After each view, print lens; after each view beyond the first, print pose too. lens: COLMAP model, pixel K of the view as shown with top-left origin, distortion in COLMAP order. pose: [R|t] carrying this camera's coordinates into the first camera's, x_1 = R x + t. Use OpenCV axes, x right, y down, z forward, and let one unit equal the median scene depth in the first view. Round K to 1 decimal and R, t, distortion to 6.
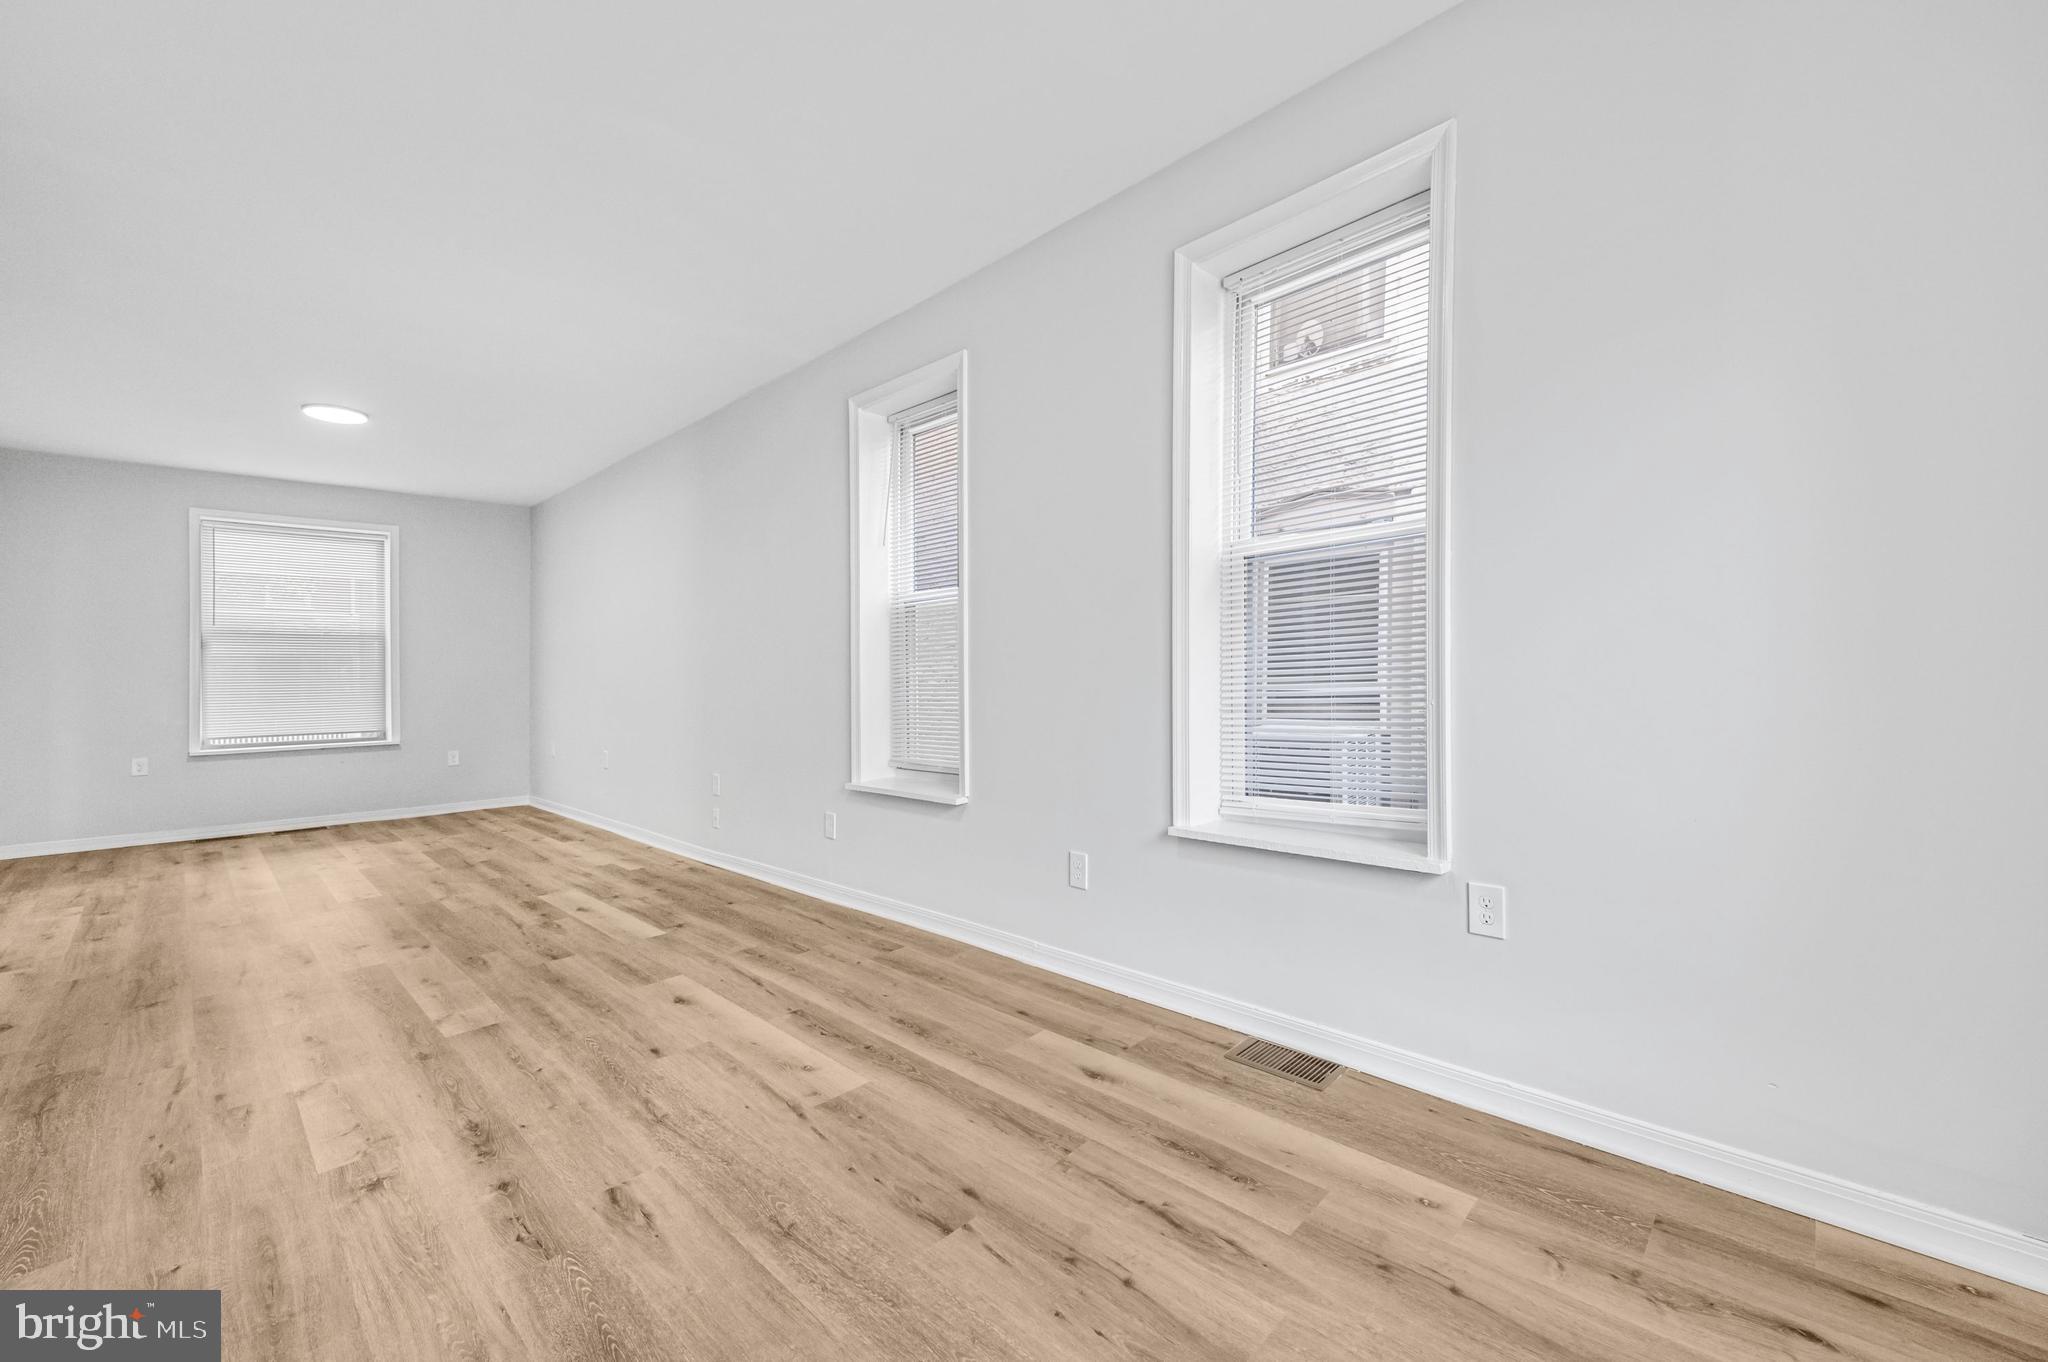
lens RADIAL K [[820.0, 0, 1024.0], [0, 820.0, 681.0], [0, 0, 1]] dist [0.001781, 0.000413]
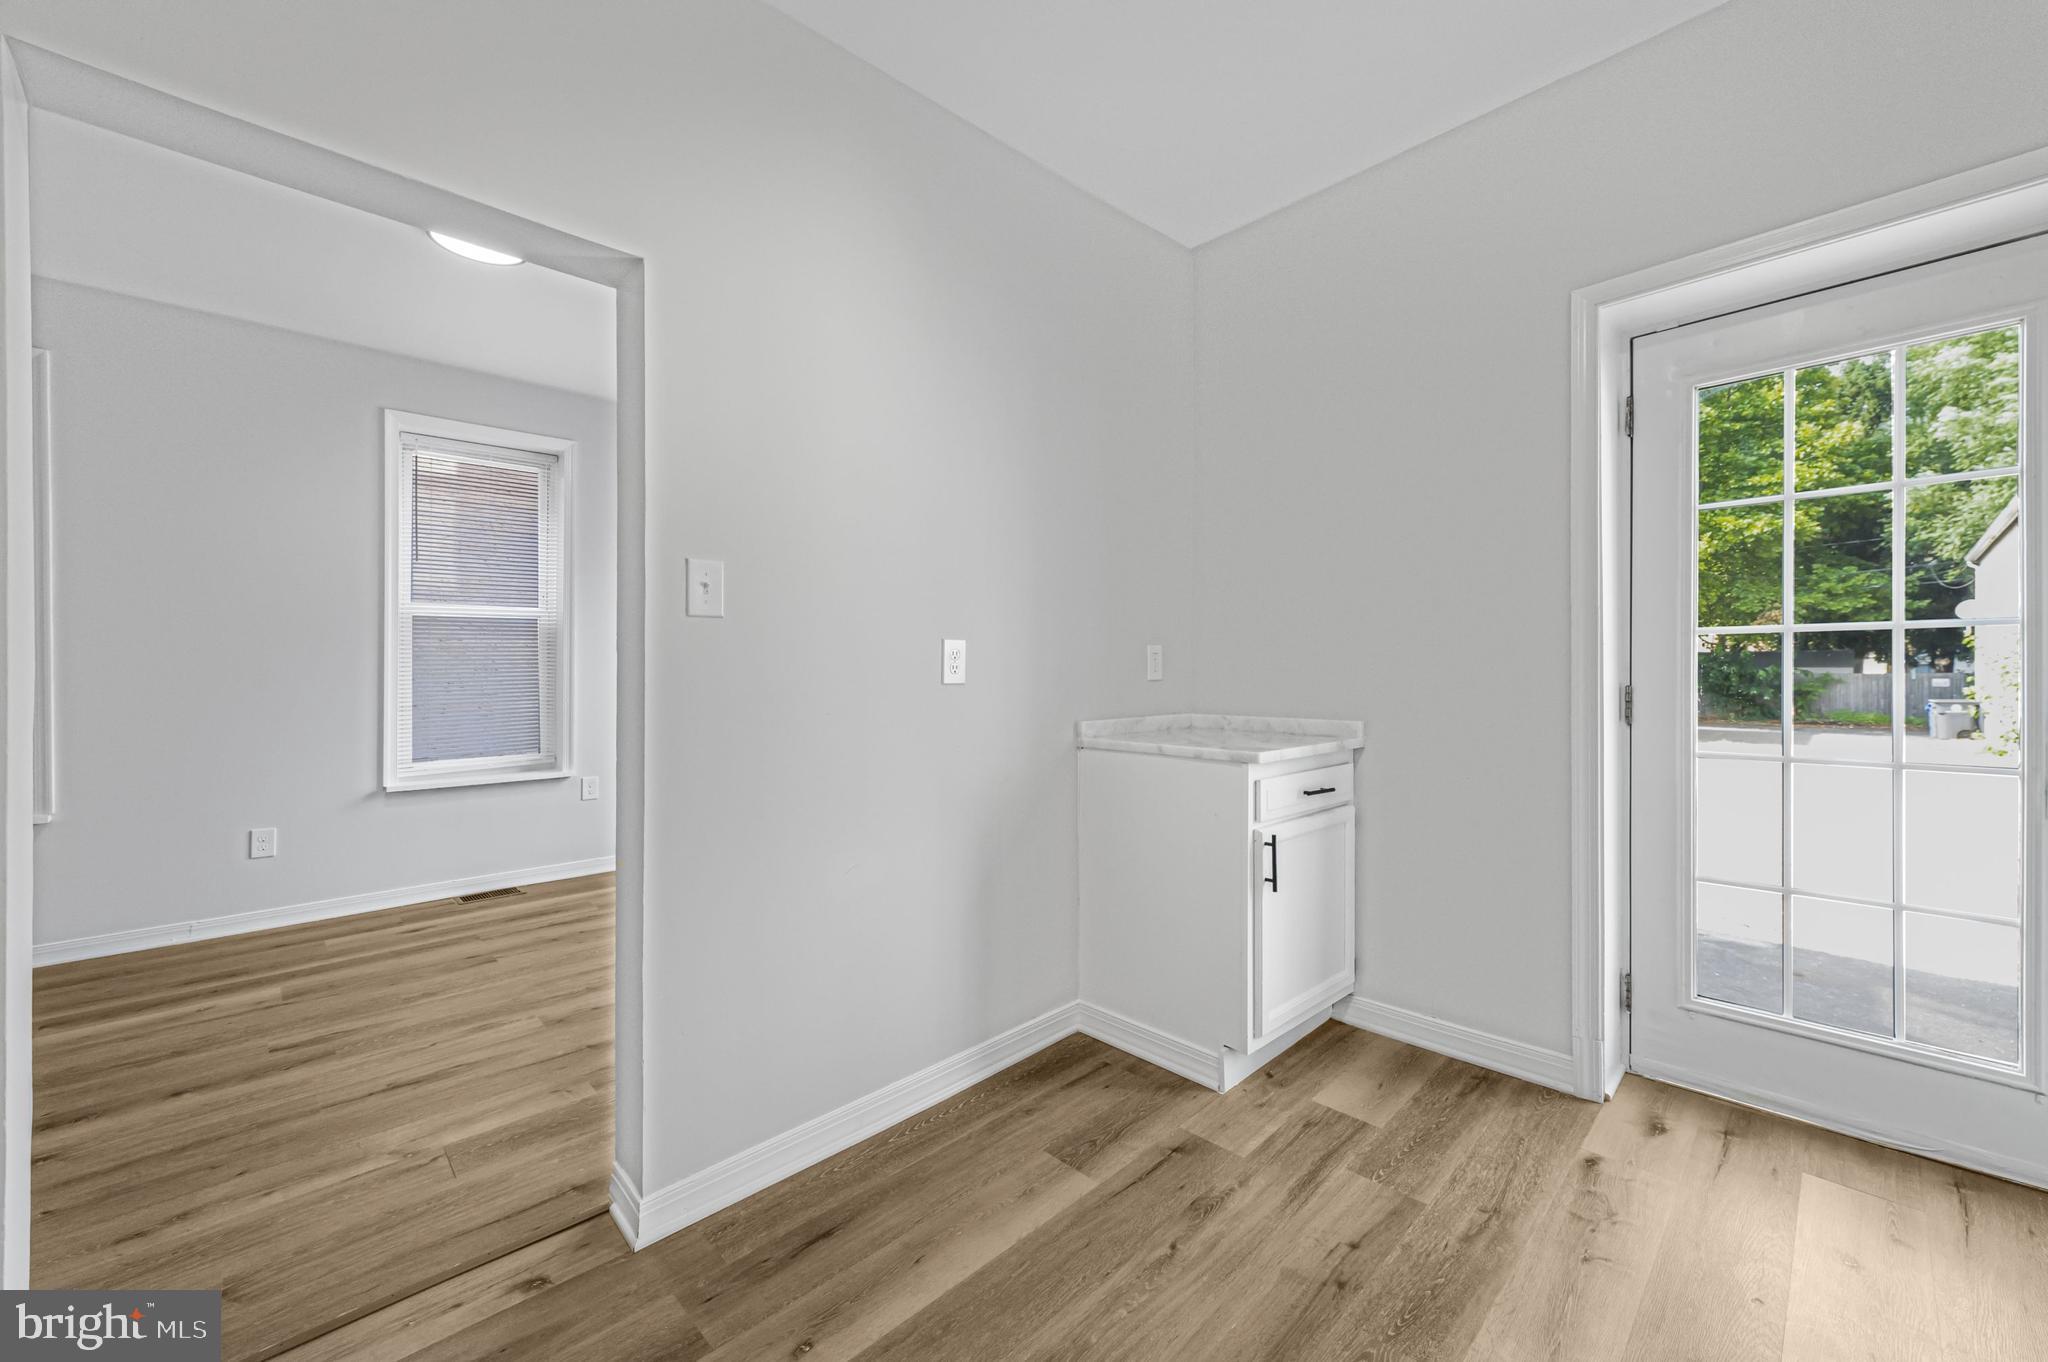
lens RADIAL K [[792.9, 0, 1041.9], [0, 792.9, 674.8], [0, 0, 1]] dist [0.001117, 0.000021]
pose [[0.029437, 0.004122, 0.999558, -1.568825], [0.003743, 0.999984, -0.004234, -0.026890], [-0.999560, 0.003866, 0.029421, -0.336550]]
